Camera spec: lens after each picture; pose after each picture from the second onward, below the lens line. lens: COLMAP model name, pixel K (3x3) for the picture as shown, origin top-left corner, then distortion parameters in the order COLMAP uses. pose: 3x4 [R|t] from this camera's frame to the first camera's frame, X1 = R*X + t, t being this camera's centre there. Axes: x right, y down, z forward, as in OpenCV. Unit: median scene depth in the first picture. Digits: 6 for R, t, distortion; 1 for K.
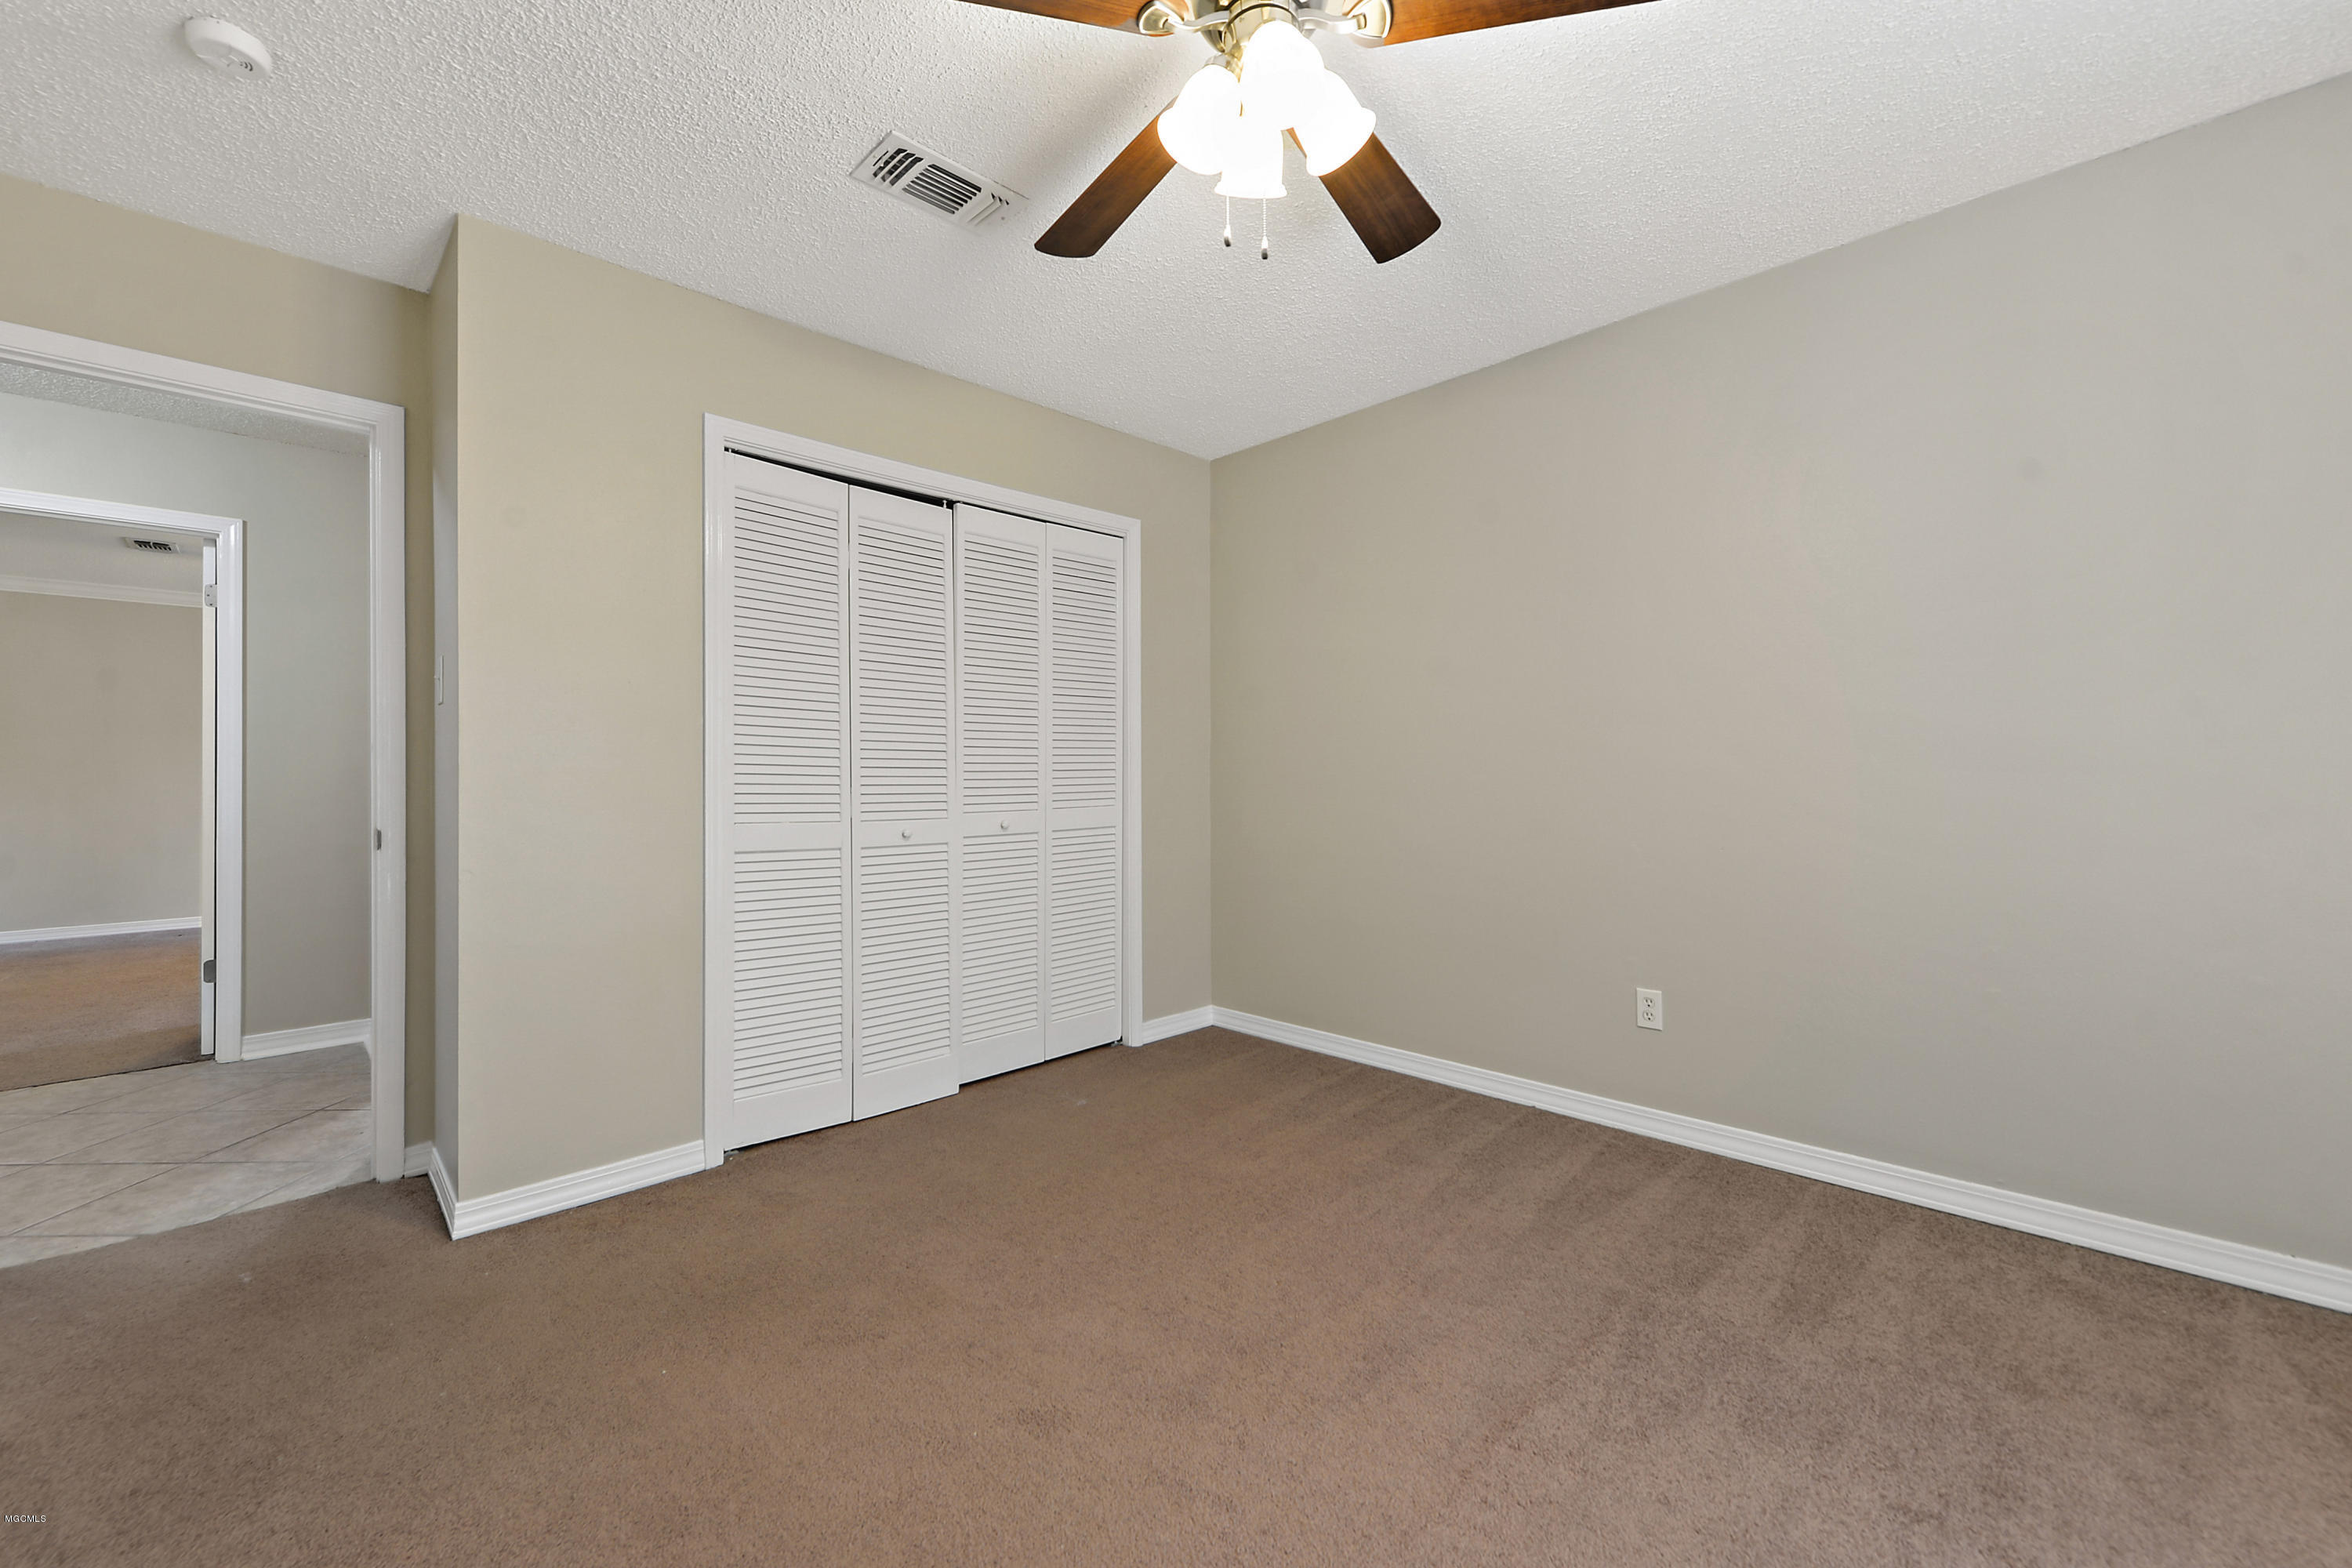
lens RADIAL K [[928.8, 0, 1168.2], [0, 928.8, 776.0], [0, 0, 1]] dist [0.003013, -0.000229]
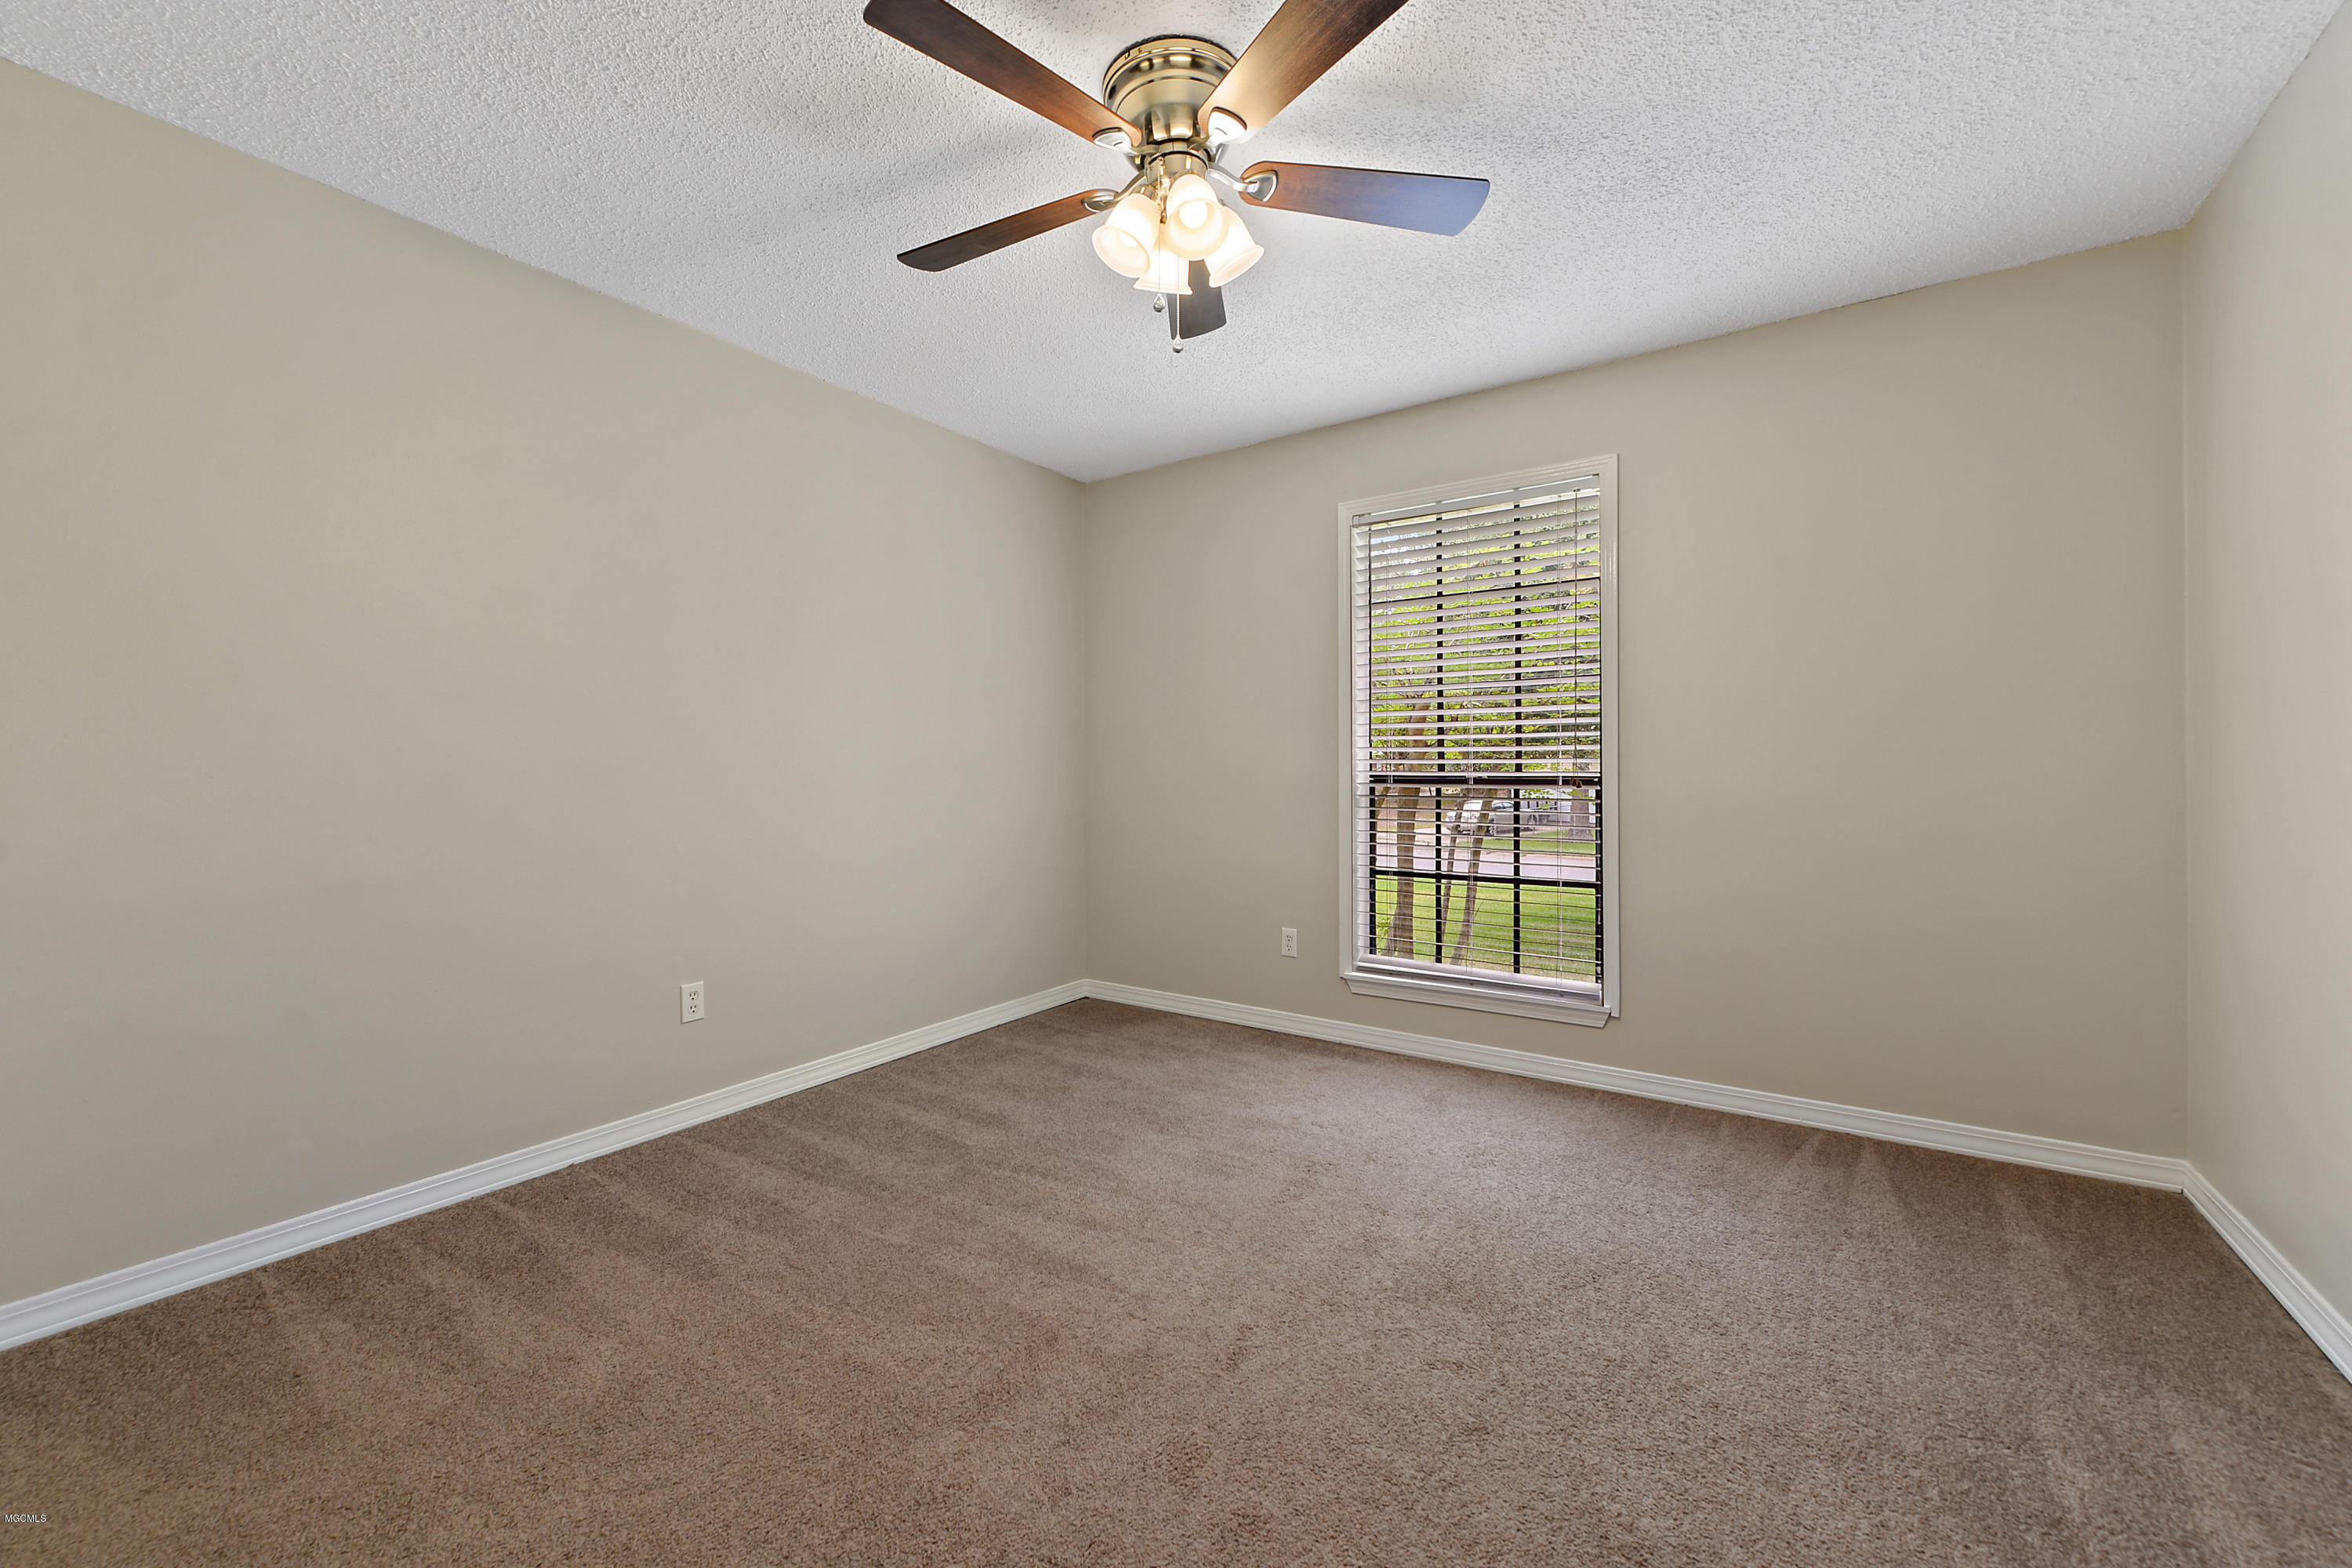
lens RADIAL K [[928.8, 0, 1167.6], [0, 928.8, 781.7], [0, 0, 1]] dist [0.003013, -0.000229]
pose [[-0.195980, -0.003515, 0.980602, -0.700849], [0.008250, 0.999952, 0.005233, 0.005025], [-0.980573, 0.009116, -0.195941, 0.797858]]
